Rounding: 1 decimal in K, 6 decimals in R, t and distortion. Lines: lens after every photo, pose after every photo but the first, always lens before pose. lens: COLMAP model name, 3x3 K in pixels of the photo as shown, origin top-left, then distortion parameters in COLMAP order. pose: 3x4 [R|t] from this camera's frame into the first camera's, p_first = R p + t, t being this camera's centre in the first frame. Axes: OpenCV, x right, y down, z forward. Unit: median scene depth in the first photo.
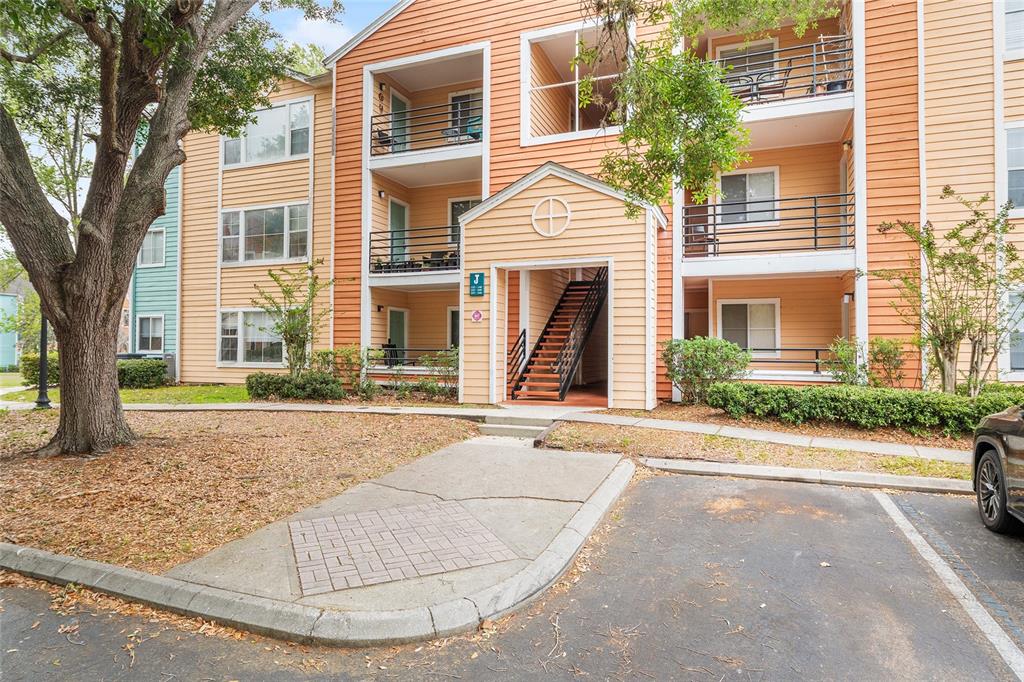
lens RADIAL K [[628.2, 0, 512.0], [0, 628.2, 341.0], [0, 0, 1]] dist [0.003466, 0.003126]
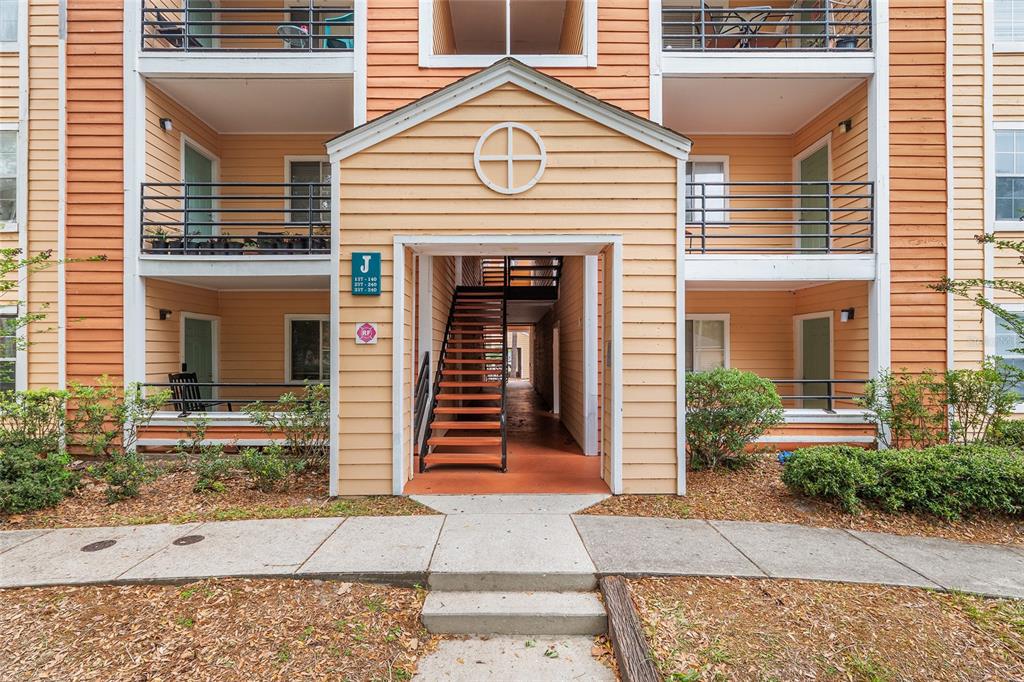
lens RADIAL K [[474.9, 0, 509.2], [0, 474.9, 352.6], [0, 0, 1]] dist [0.001534, -0.000250]
pose [[0.927670, -0.005306, 0.373364, -0.078246], [-0.001496, 0.999838, 0.017928, -0.025348], [-0.373399, -0.017190, 0.927512, 0.478972]]
